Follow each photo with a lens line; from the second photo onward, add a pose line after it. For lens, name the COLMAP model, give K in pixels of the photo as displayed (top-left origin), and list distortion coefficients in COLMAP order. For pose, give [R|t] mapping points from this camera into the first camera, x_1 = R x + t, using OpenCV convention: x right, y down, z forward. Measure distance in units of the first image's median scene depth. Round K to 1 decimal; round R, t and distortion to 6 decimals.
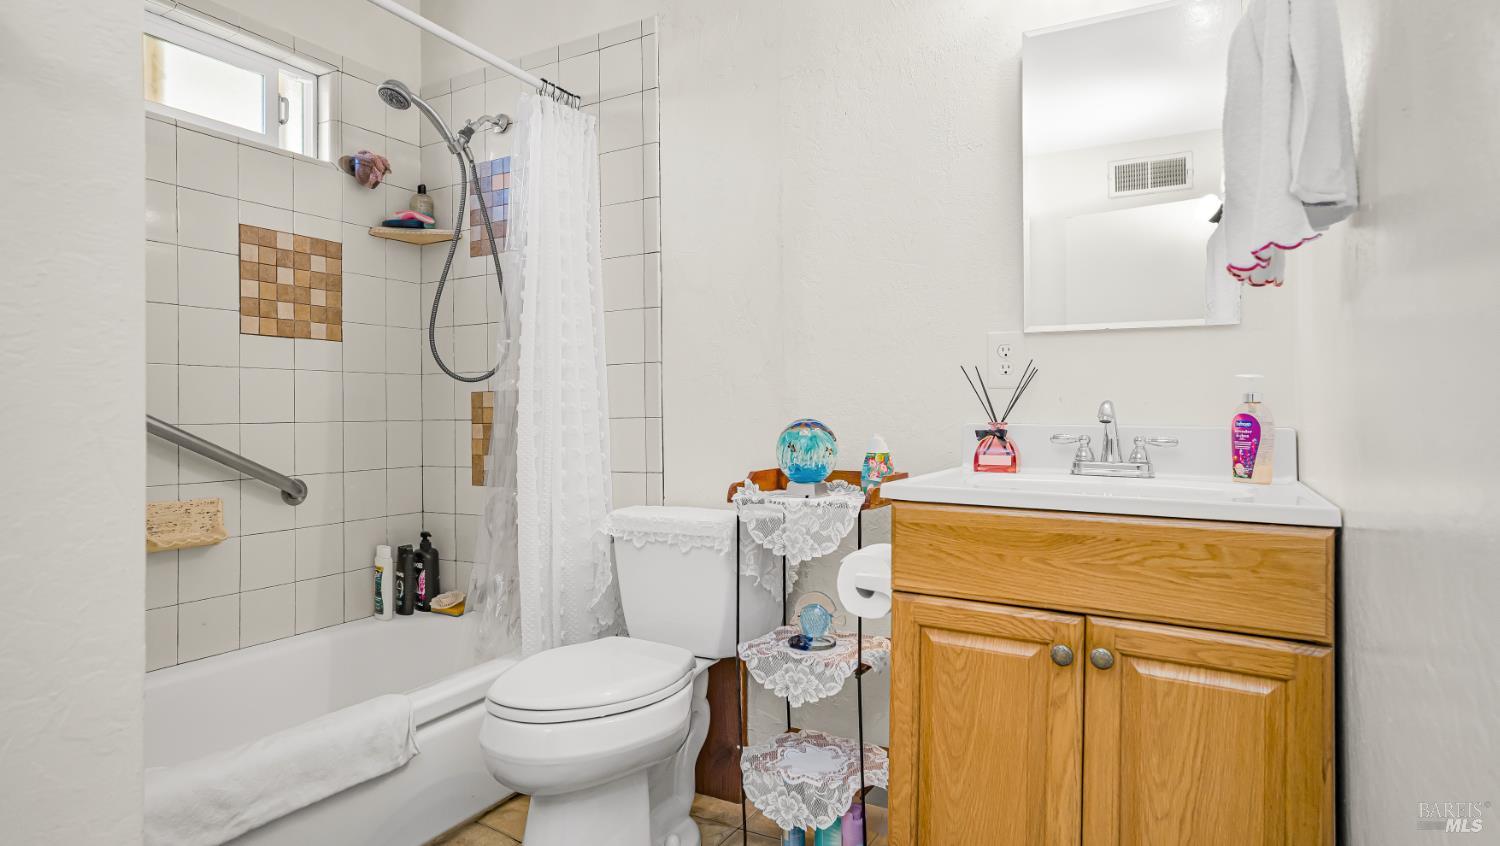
lens RADIAL K [[788.3, 0, 746.1], [0, 788.3, 413.7], [0, 0, 1]] dist [-0.024705, -0.000847]
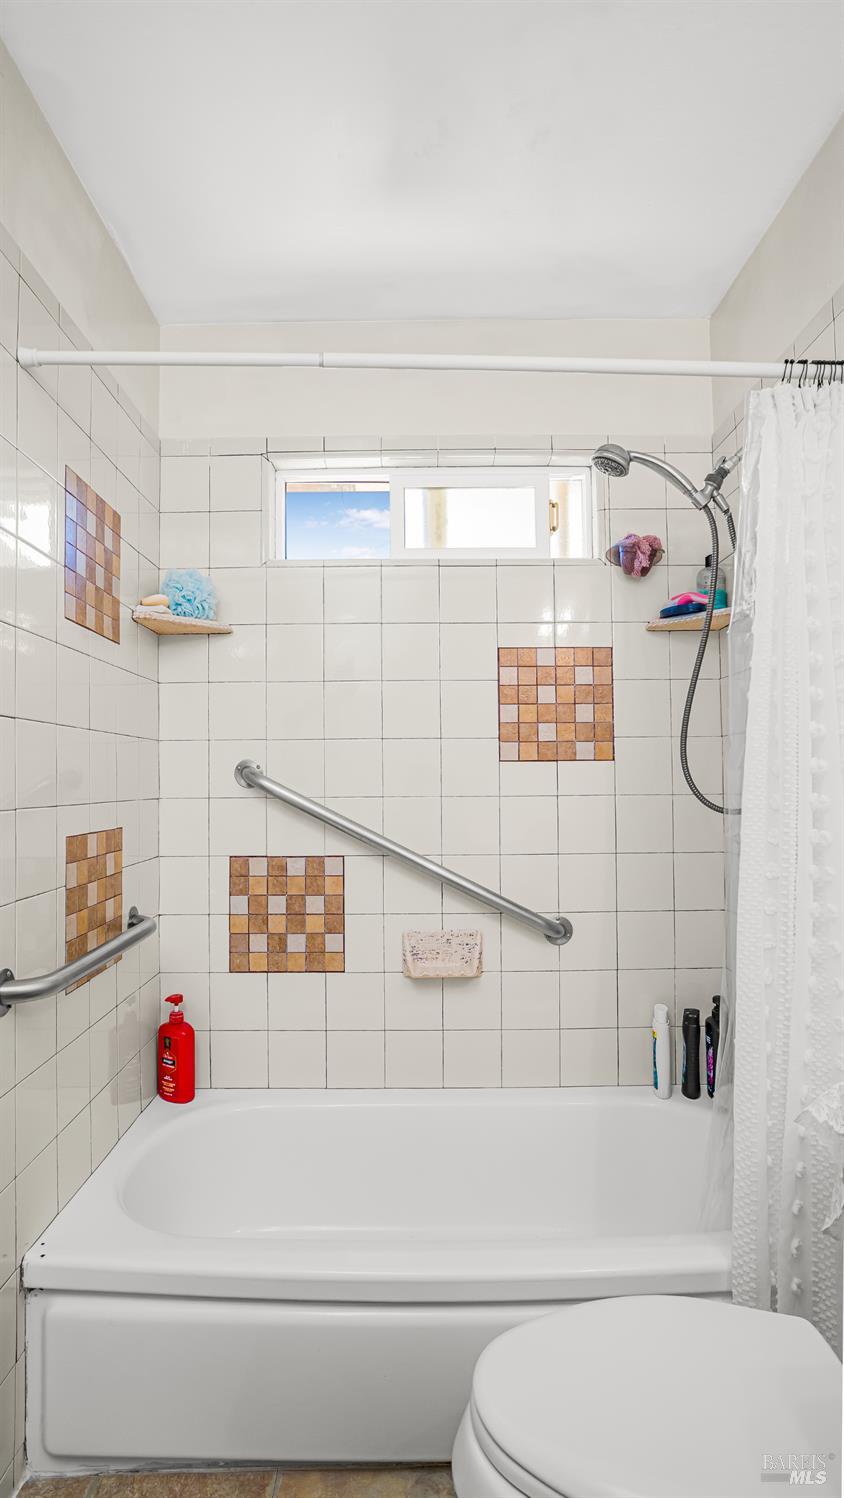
lens RADIAL K [[787.2, 0, 417.0], [0, 787.2, 764.9], [0, 0, 1]] dist [-0.024705, -0.000847]
pose [[0.512816, -0.021182, -0.858237, 0.134428], [0.002071, 0.999723, -0.023436, -0.075953], [0.858496, 0.010241, 0.512718, 0.414680]]
